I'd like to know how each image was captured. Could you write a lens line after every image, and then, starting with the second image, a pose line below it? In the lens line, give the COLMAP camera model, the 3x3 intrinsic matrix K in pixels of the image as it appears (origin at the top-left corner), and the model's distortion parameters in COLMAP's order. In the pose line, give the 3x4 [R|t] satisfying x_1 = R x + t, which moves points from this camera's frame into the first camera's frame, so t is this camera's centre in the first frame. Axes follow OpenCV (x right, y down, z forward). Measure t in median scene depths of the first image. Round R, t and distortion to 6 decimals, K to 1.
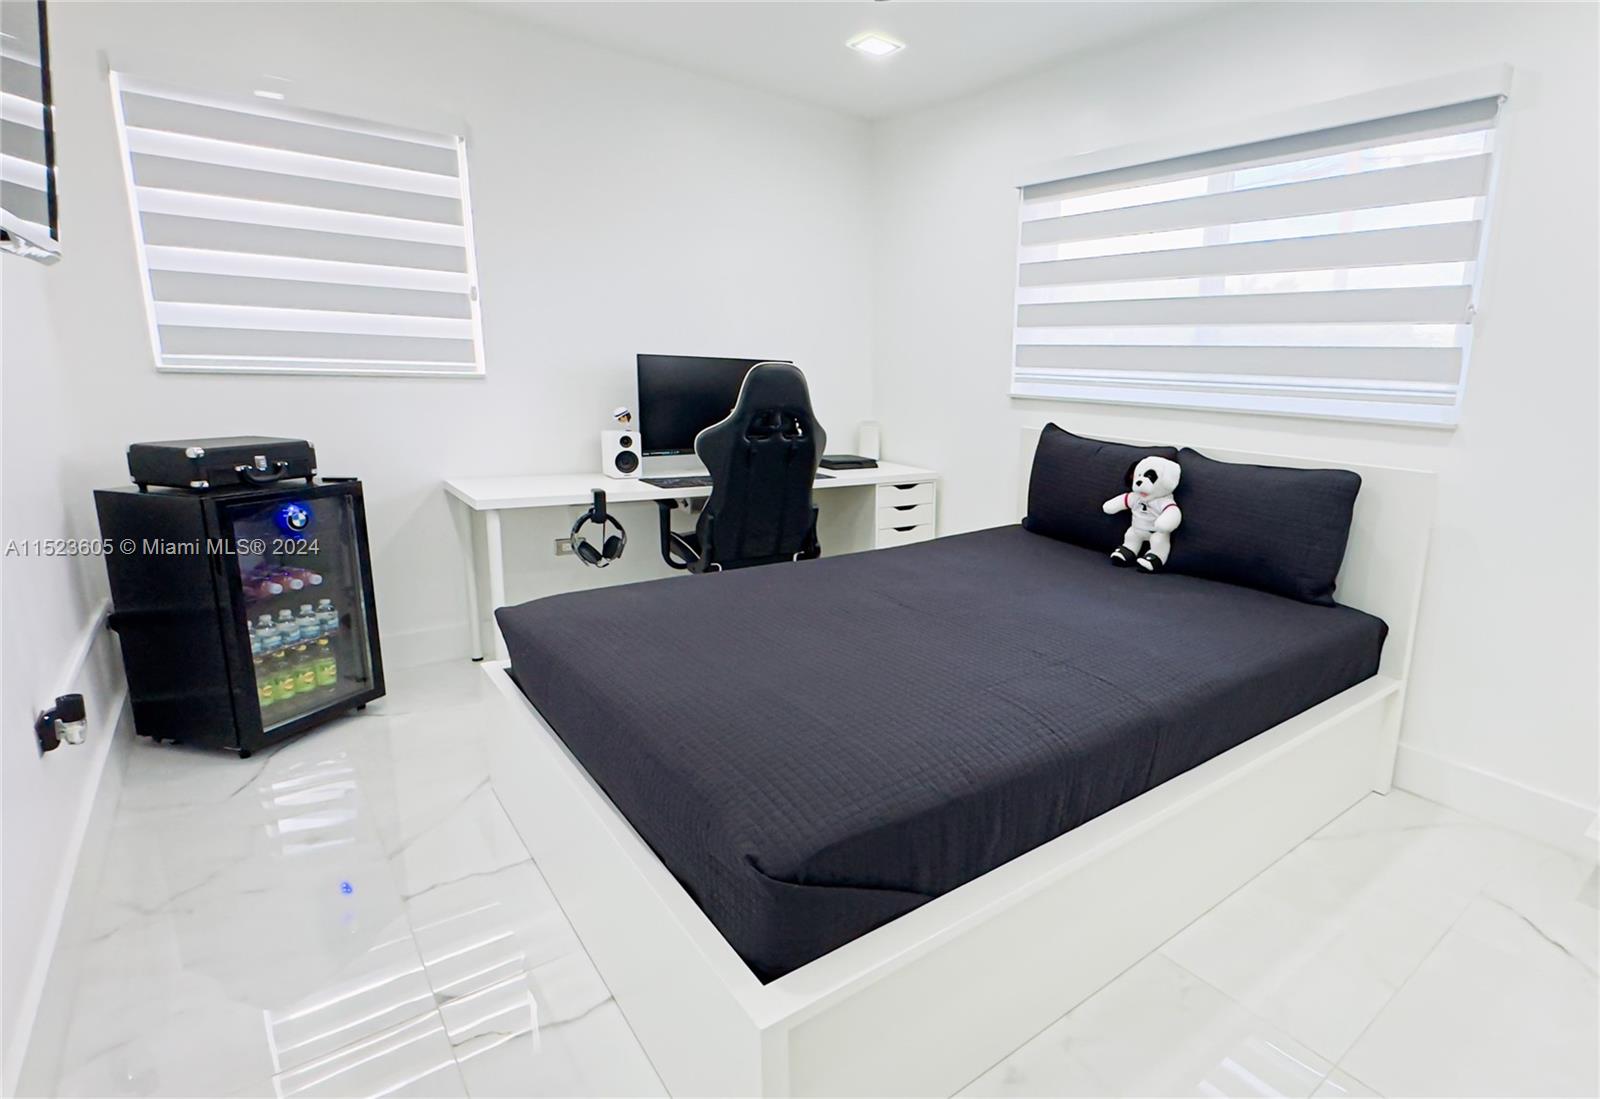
lens RADIAL K [[818.5, 0, 990.2], [0, 818.5, 540.2], [0, 0, 1]] dist [0.000345, -0.000666]
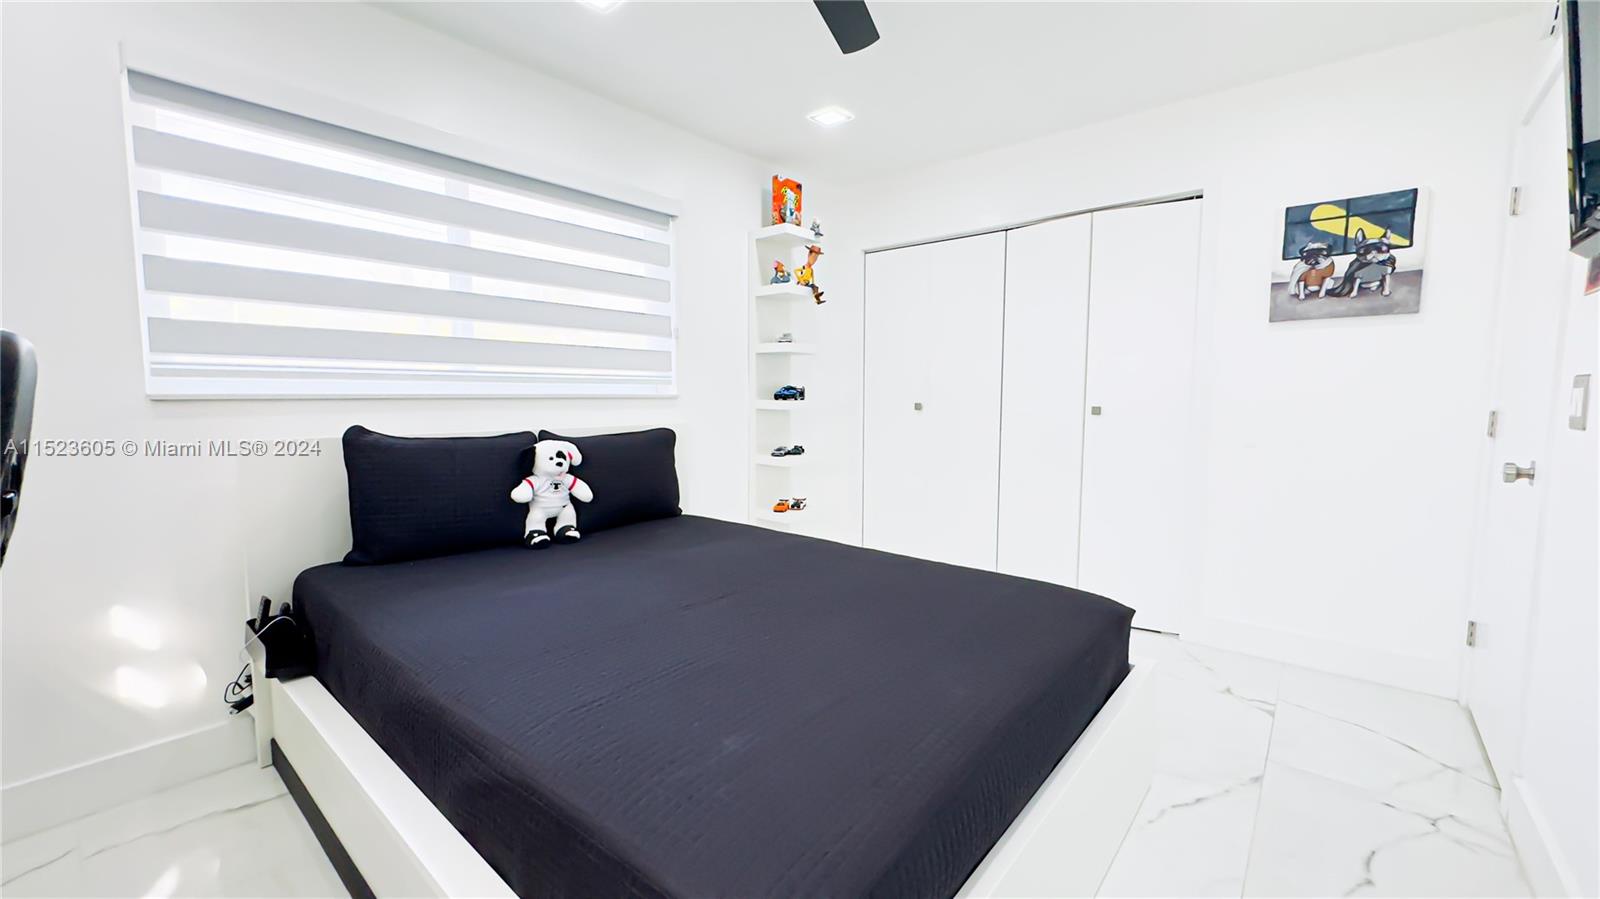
lens RADIAL K [[634.2, 0, 798.6], [0, 634.2, 447.3], [0, 0, 1]] dist [-0.002082, -0.000124]
pose [[-0.123949, -0.123049, 0.984630, -0.615000], [0.194604, 0.969998, 0.145718, -0.136656], [-0.973019, 0.209675, -0.096284, 0.688433]]
